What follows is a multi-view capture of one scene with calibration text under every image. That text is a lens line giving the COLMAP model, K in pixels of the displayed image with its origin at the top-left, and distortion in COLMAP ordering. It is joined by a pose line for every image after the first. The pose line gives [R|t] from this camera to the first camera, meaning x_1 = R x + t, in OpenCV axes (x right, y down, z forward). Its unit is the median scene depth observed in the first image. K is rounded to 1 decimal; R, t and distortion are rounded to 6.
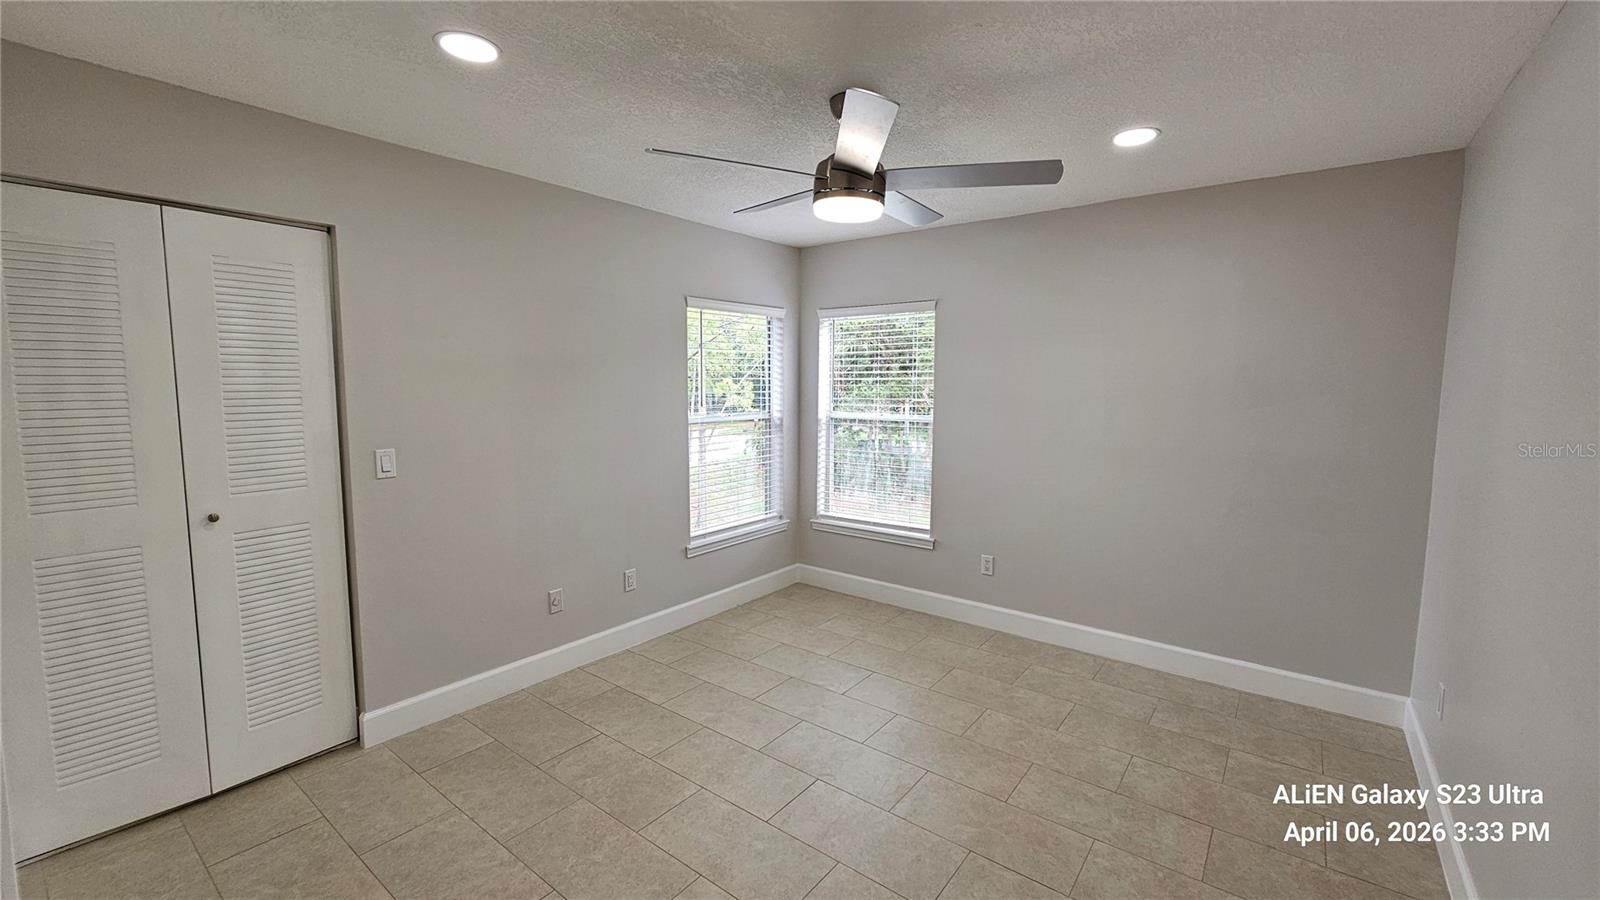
lens RADIAL K [[652.9, 0, 800.0], [0, 652.9, 439.4], [0, 0, 1]] dist [0.001004, -0.001242]
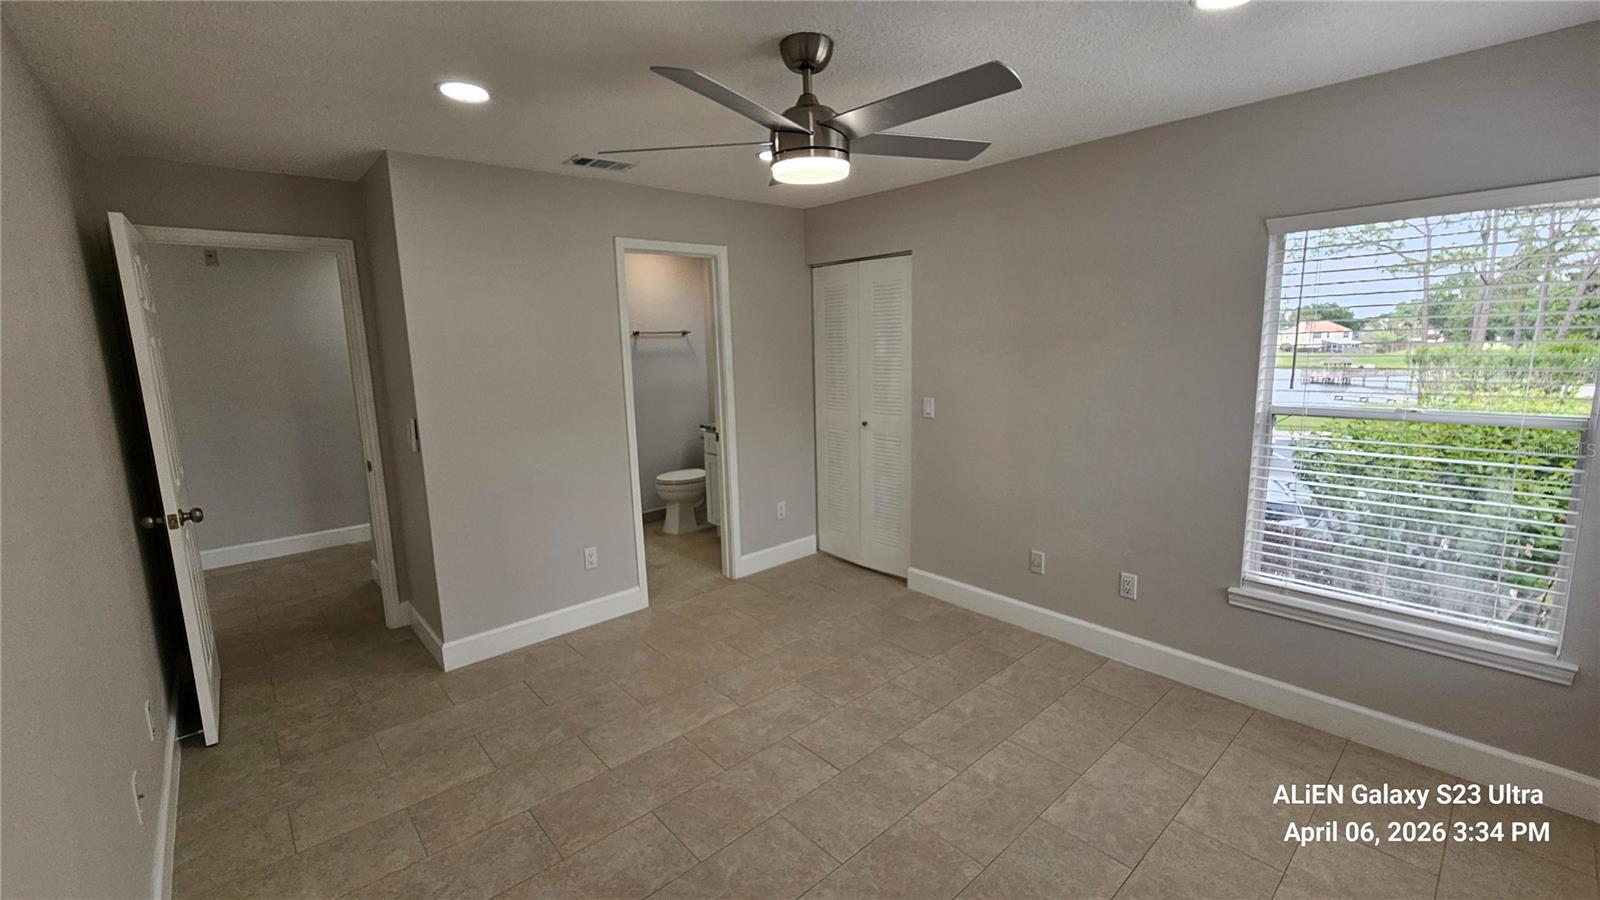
lens RADIAL K [[652.9, 0, 801.6], [0, 652.9, 437.0], [0, 0, 1]] dist [0.001004, -0.001242]
pose [[-0.177090, 0.141175, -0.974017, 0.868801], [-0.071938, 0.985155, 0.155869, -0.107095], [0.981562, 0.097672, -0.164305, 1.007060]]
